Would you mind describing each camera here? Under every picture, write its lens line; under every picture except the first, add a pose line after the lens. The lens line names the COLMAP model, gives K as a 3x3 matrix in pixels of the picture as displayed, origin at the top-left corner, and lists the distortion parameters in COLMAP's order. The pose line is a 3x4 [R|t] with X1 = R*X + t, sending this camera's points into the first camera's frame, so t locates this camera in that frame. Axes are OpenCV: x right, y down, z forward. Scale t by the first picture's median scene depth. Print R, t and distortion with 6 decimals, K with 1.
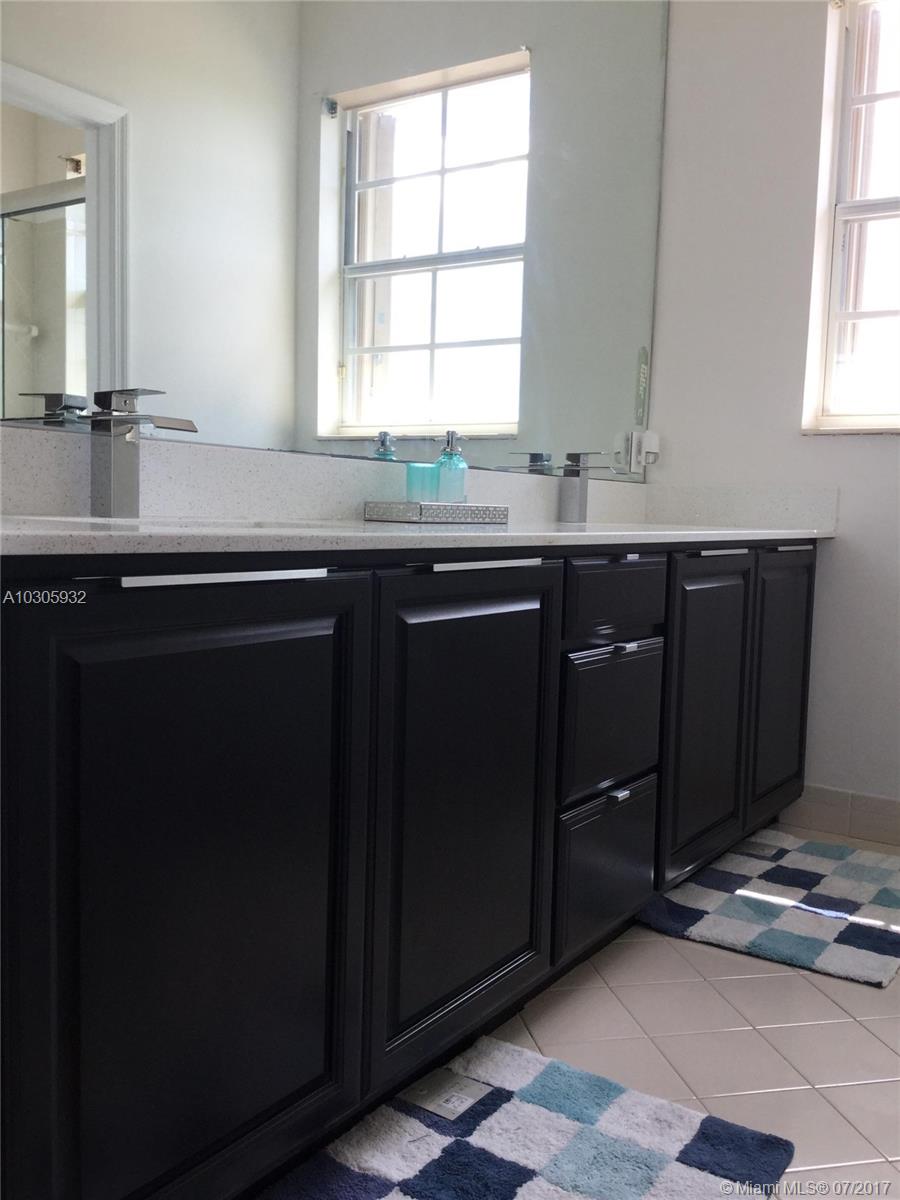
lens RADIAL K [[1099.5, 0, 458.4], [0, 1099.5, 603.3], [0, 0, 1]] dist [0.007763, 0.000000]
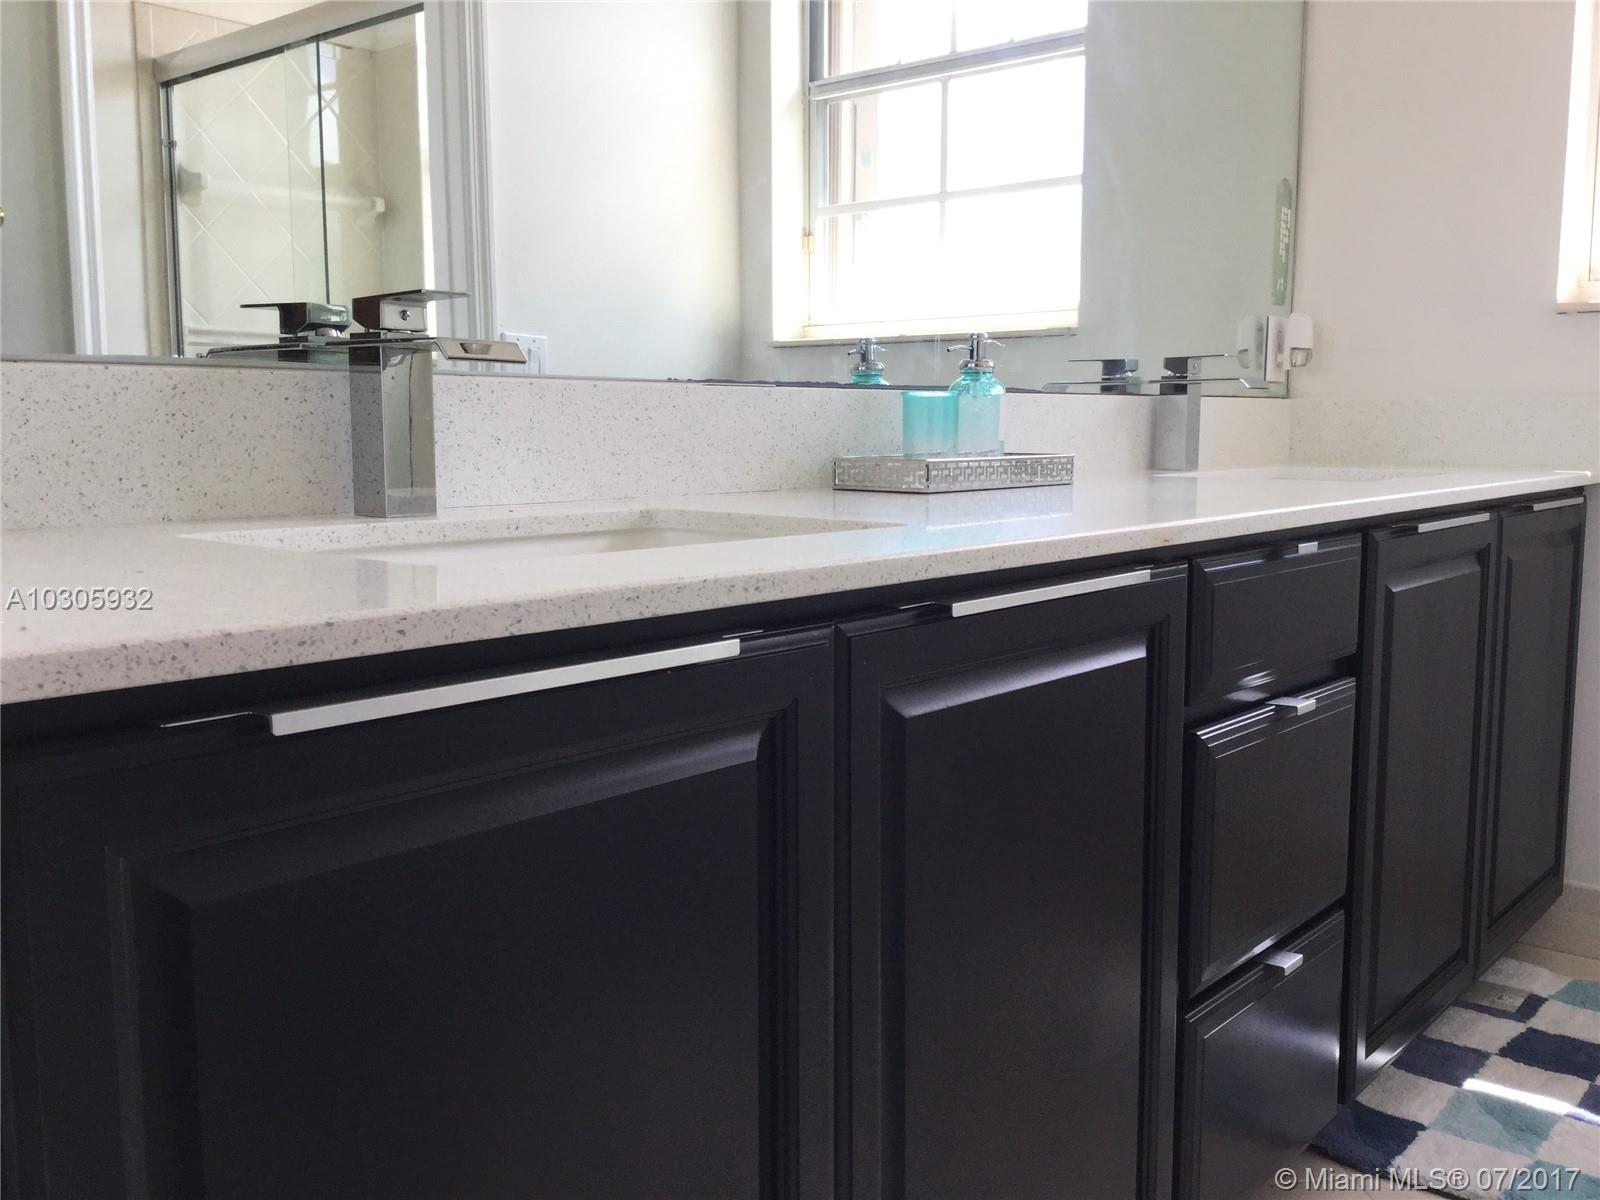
lens RADIAL K [[1466.0, 0, 786.2], [0, 1466.0, 602.4], [0, 0, 1]] dist [0.007763, 0.000000]
pose [[0.990910, -0.014102, -0.133785, -0.004587], [0.018802, 0.999247, 0.033931, -0.037285], [0.133206, -0.036138, 0.990429, 0.181234]]
